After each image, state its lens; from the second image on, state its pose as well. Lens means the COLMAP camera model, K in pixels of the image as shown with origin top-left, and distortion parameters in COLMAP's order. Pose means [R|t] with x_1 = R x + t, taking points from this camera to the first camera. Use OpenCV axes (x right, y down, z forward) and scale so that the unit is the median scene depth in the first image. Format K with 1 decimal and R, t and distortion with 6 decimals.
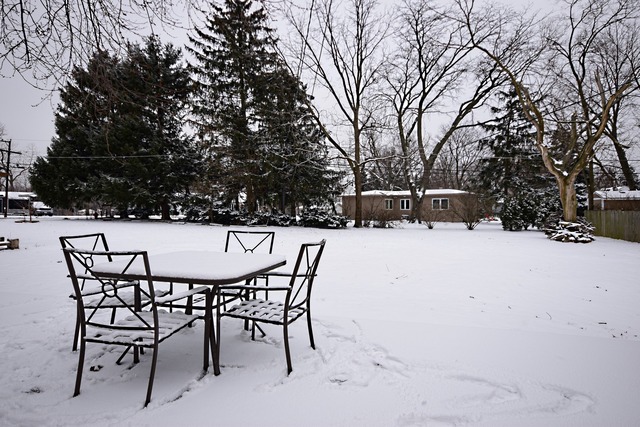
lens RADIAL K [[377.1, 0, 322.0], [0, 377.1, 217.3], [0, 0, 1]] dist [0.003732, 0.011053]
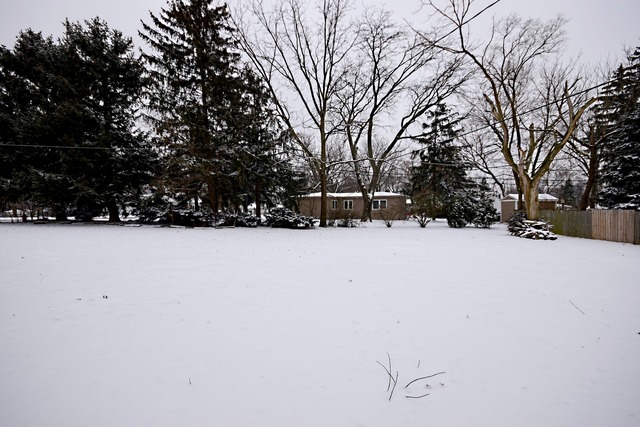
lens RADIAL K [[300.1, 0, 319.9], [0, 300.1, 215.1], [0, 0, 1]] dist [0.003678, -0.003892]
pose [[0.971992, -0.008314, 0.234865, -0.106609], [0.008262, 0.999965, 0.001207, -0.006883], [-0.234867, 0.000767, 0.972027, 0.182351]]
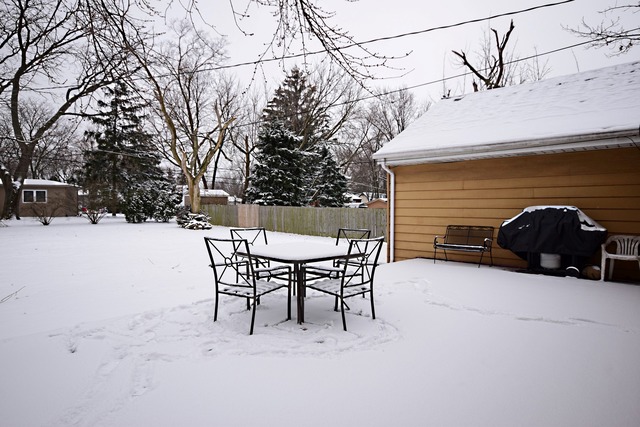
lens RADIAL K [[377.1, 0, 325.8], [0, 377.1, 210.6], [0, 0, 1]] dist [0.003732, 0.011053]
pose [[0.481310, -0.013996, 0.876438, -0.162212], [0.013008, 0.999876, 0.008824, -0.002399], [-0.876454, 0.007154, 0.481433, -0.000347]]
